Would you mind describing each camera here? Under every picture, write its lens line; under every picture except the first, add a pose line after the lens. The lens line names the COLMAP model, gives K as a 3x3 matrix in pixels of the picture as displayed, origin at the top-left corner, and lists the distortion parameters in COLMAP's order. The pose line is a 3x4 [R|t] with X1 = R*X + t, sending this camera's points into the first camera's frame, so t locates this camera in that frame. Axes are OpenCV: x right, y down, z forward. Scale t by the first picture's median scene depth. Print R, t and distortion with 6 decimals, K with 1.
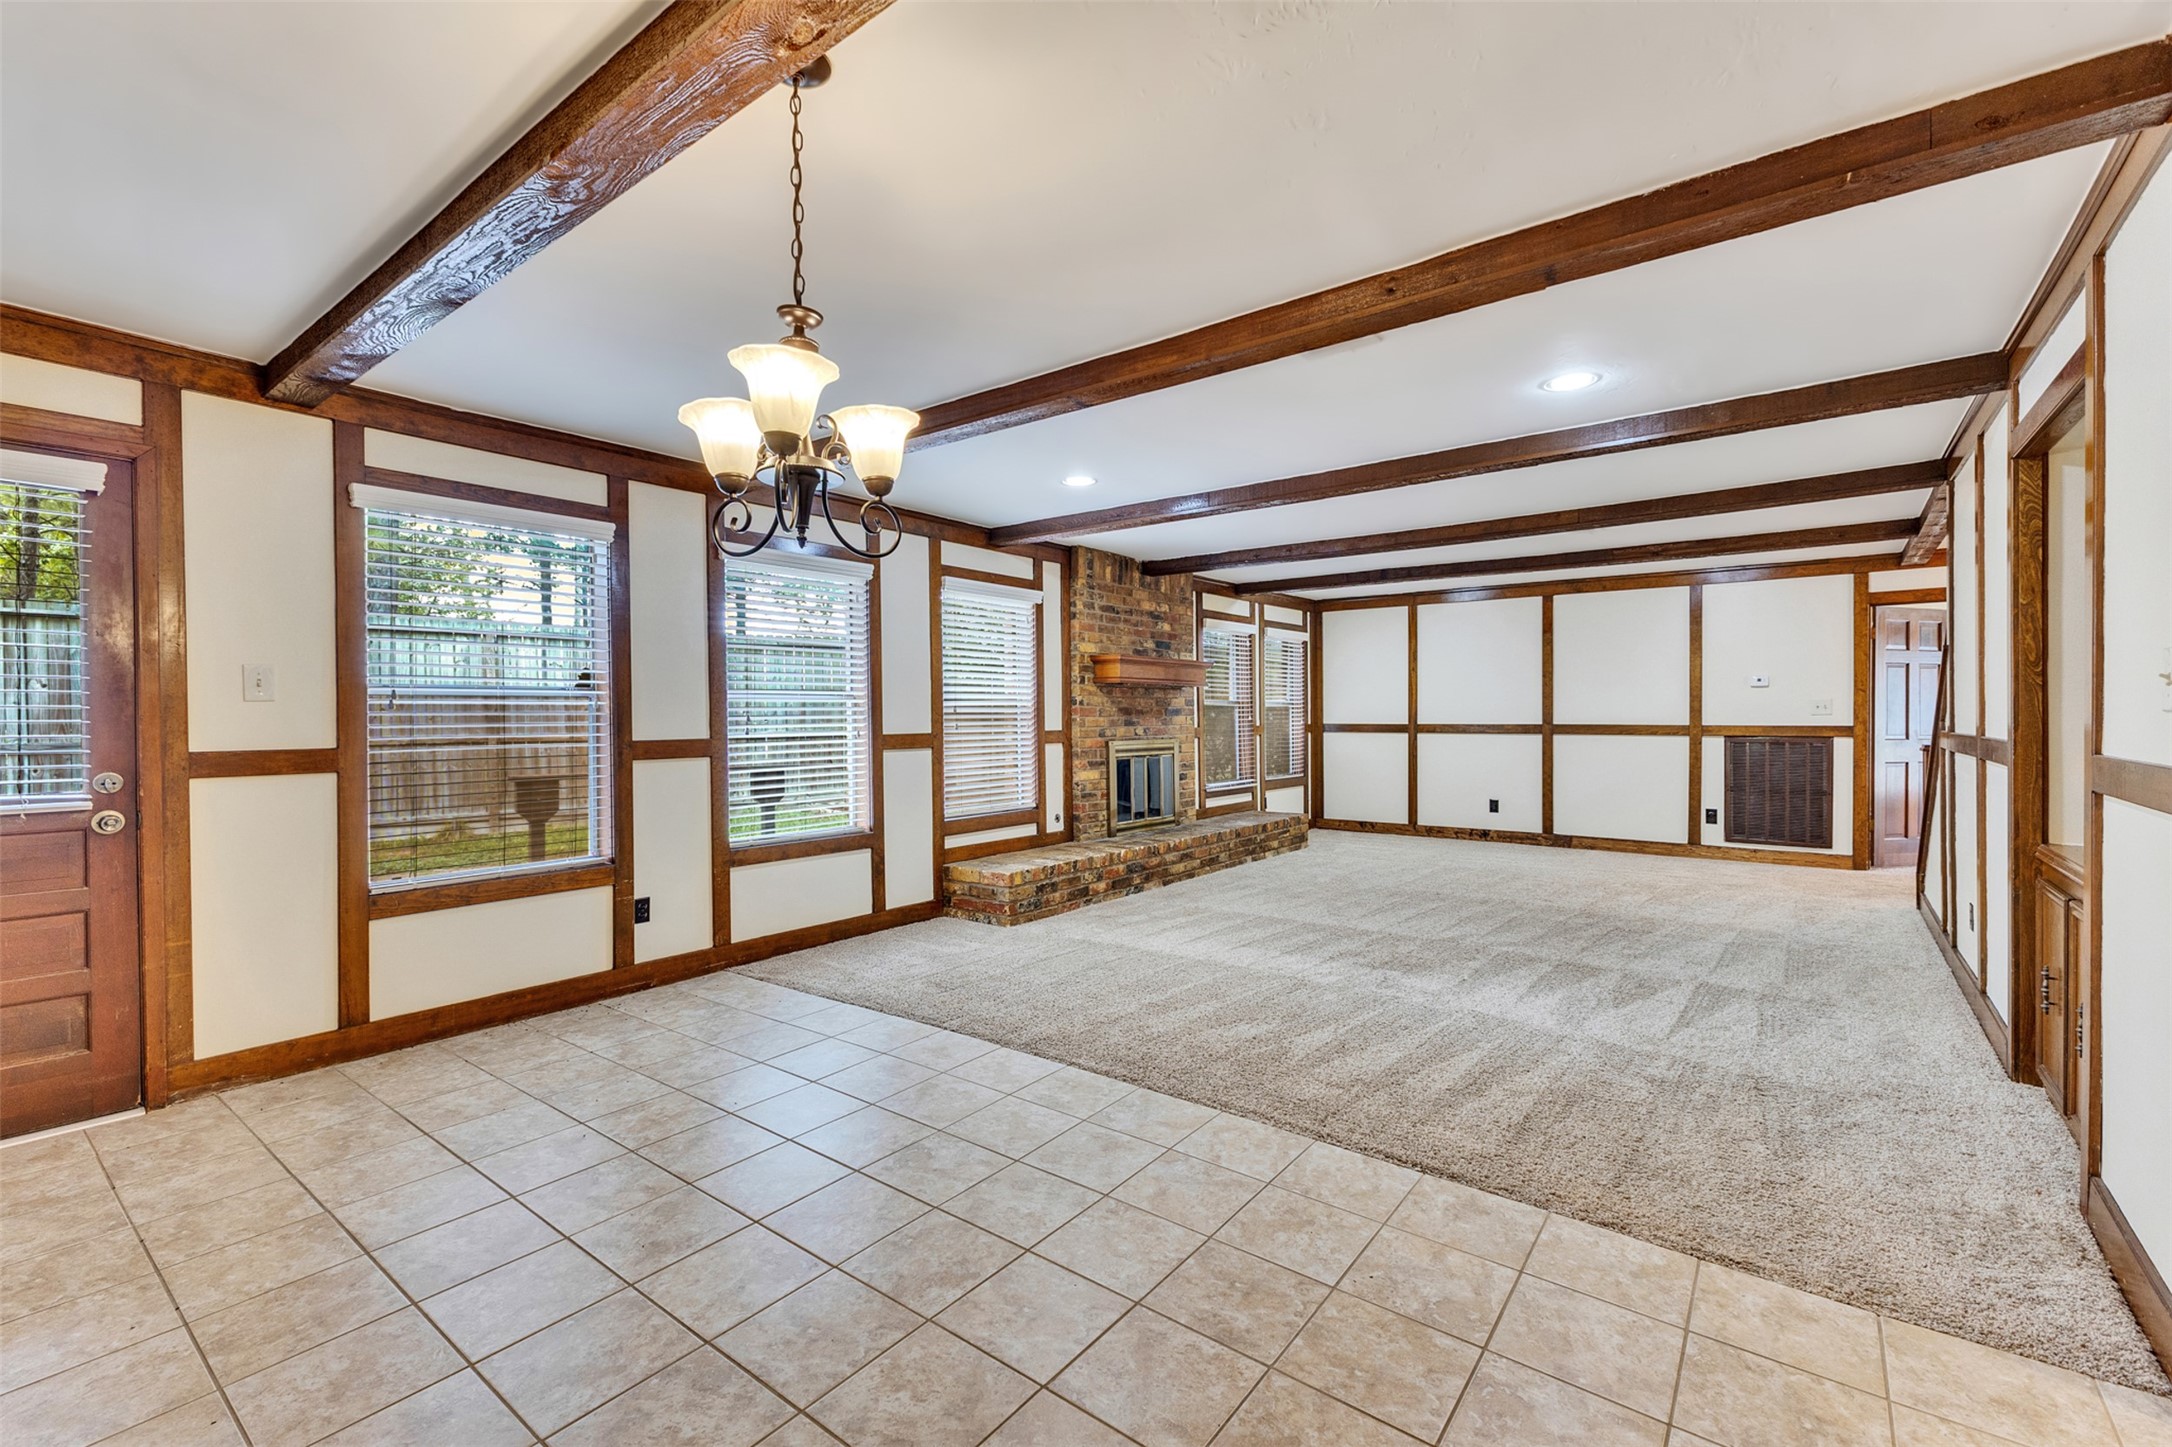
lens RADIAL K [[933.4, 0, 1083.3], [0, 933.4, 719.3], [0, 0, 1]] dist [0.014216, -0.003433]
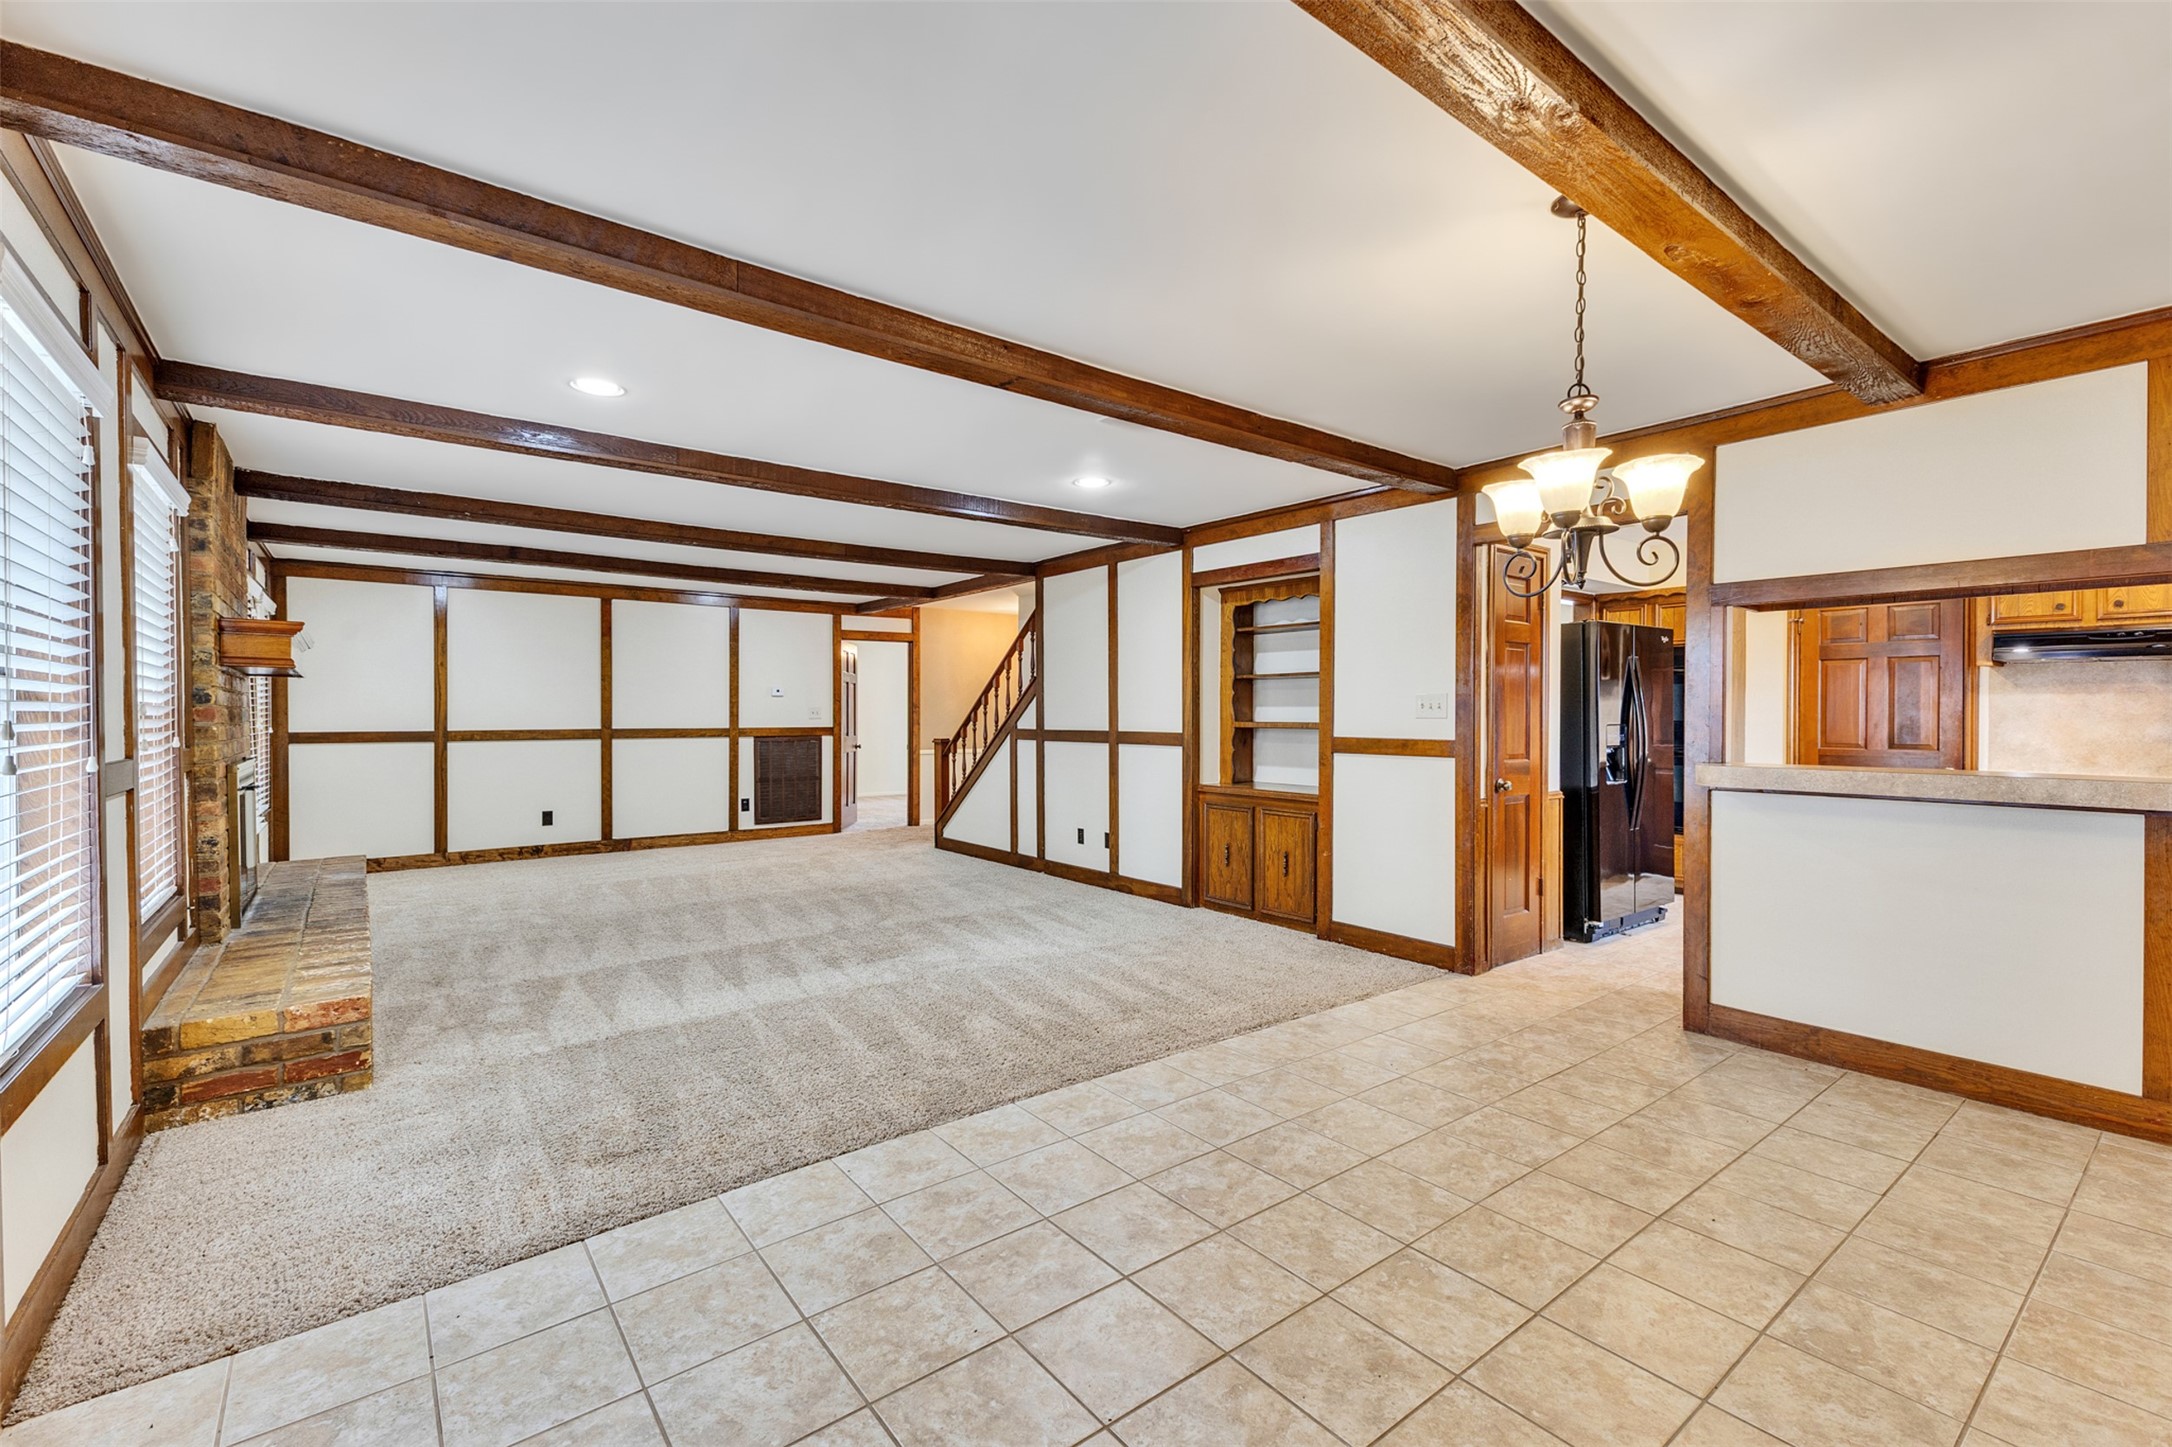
lens RADIAL K [[933.4, 0, 1088.4], [0, 933.4, 720.1], [0, 0, 1]] dist [0.014216, -0.003433]
pose [[0.247125, -0.001949, 0.968982, -0.552254], [0.005228, 0.999986, 0.000678, -0.003205], [-0.968970, 0.004899, 0.247131, 0.436581]]
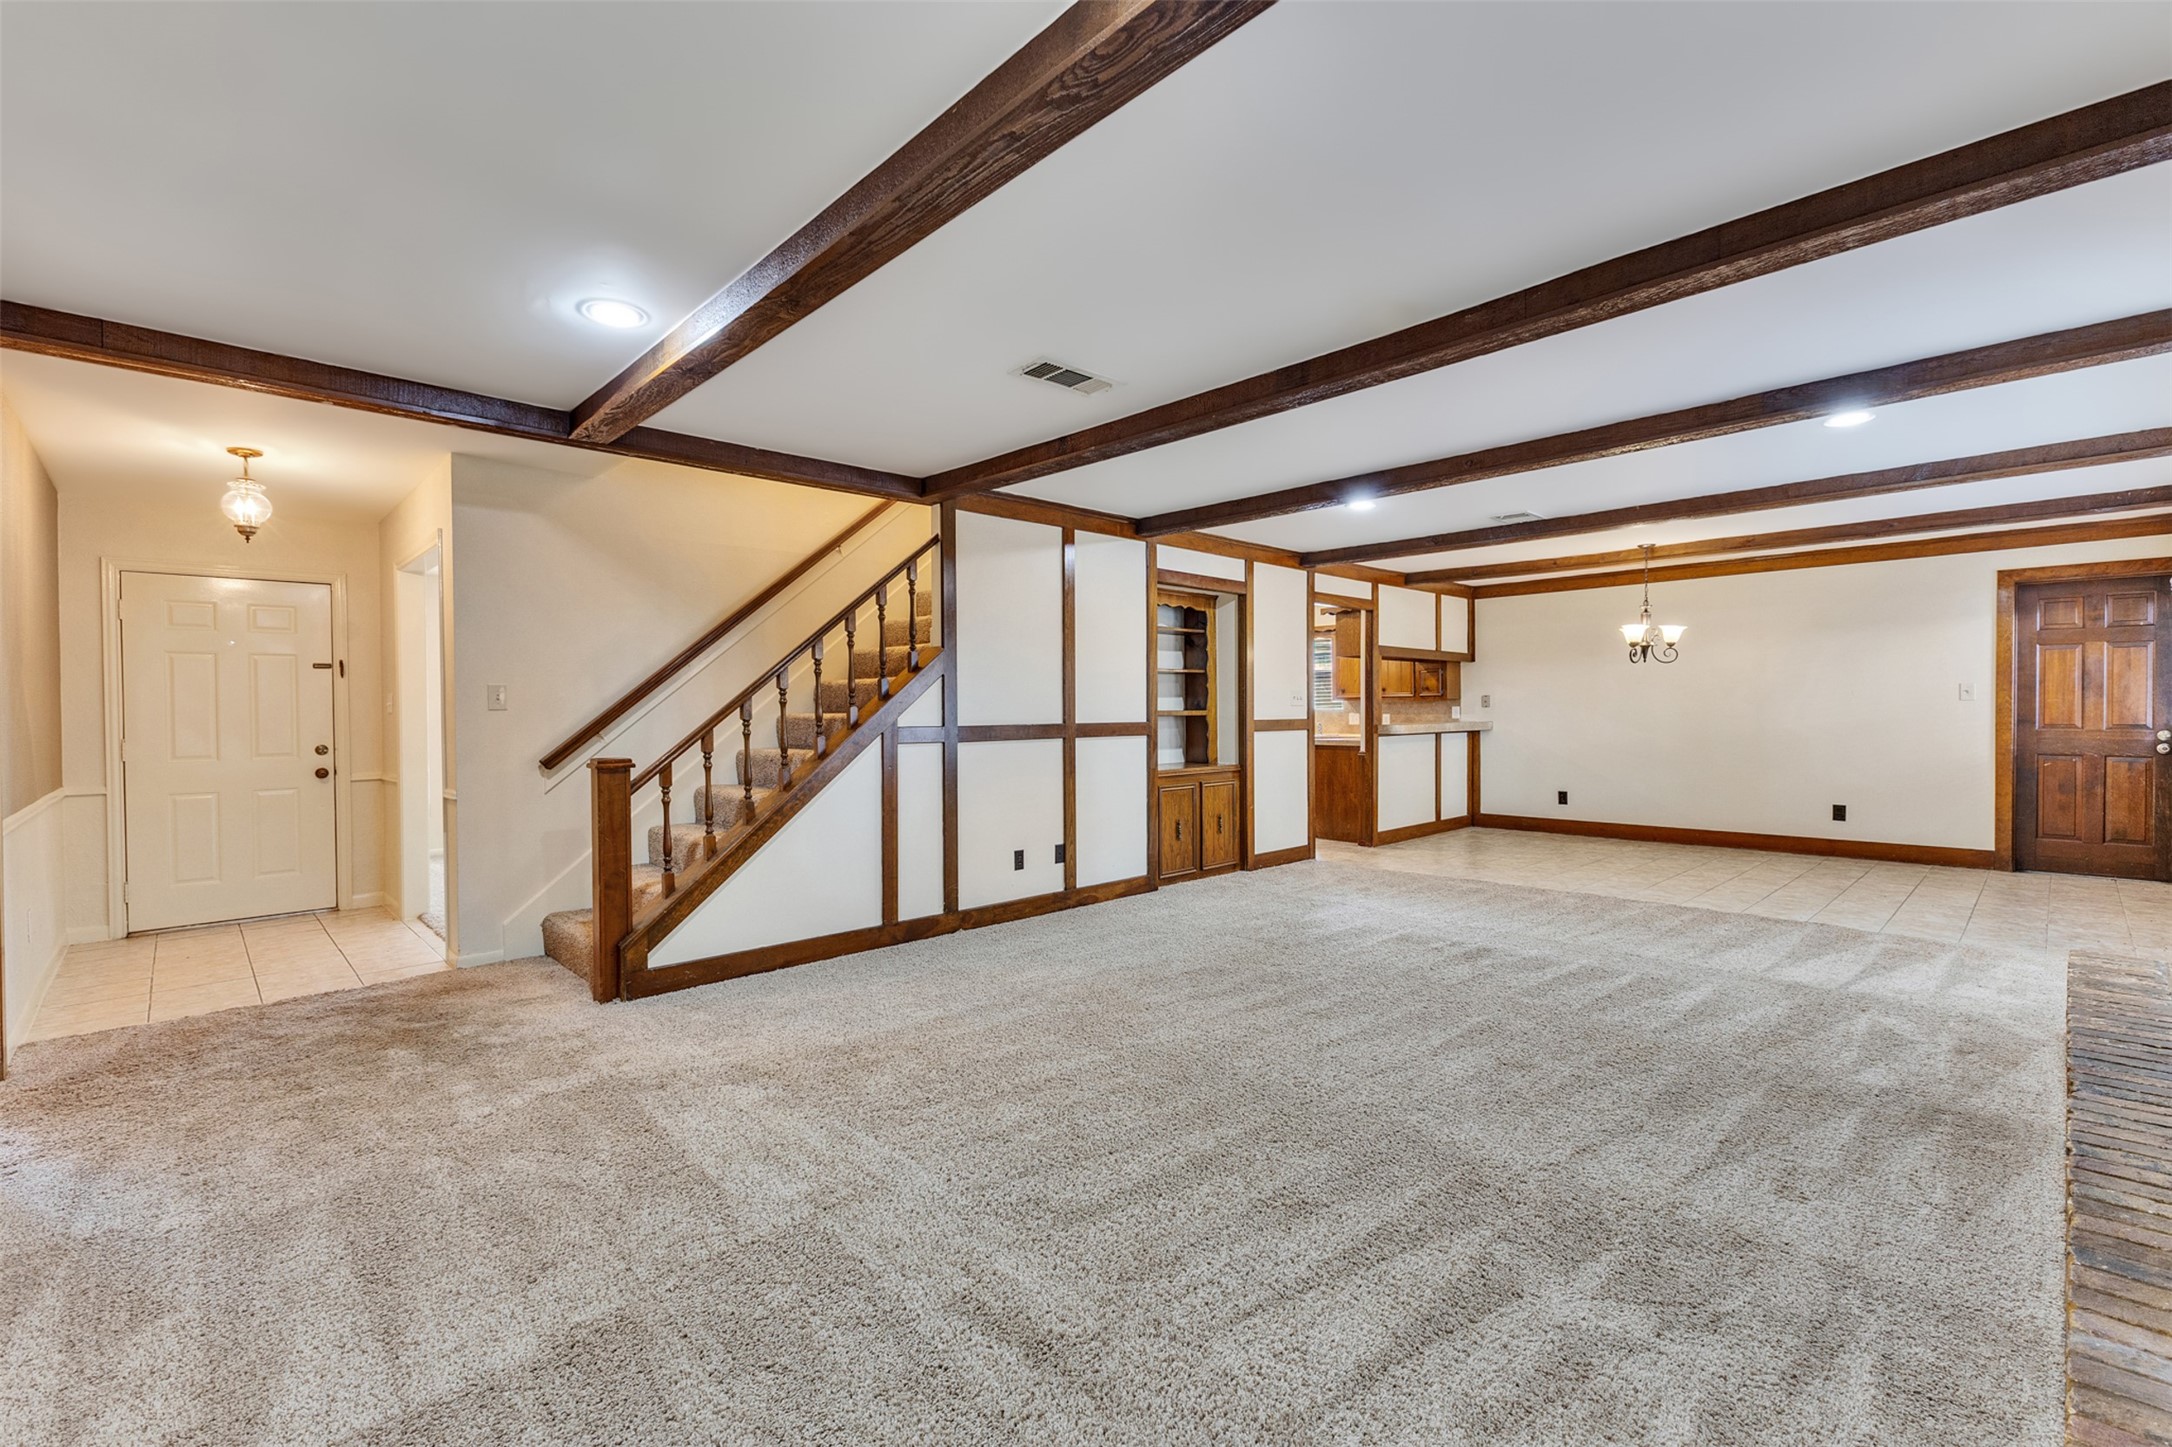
lens RADIAL K [[933.4, 0, 1084.4], [0, 933.4, 716.7], [0, 0, 1]] dist [0.014216, -0.003433]
pose [[-0.989061, 0.009889, 0.147175, 0.503598], [0.012338, 0.999800, 0.015738, -0.012333], [-0.146990, 0.017381, -0.988985, 1.788109]]
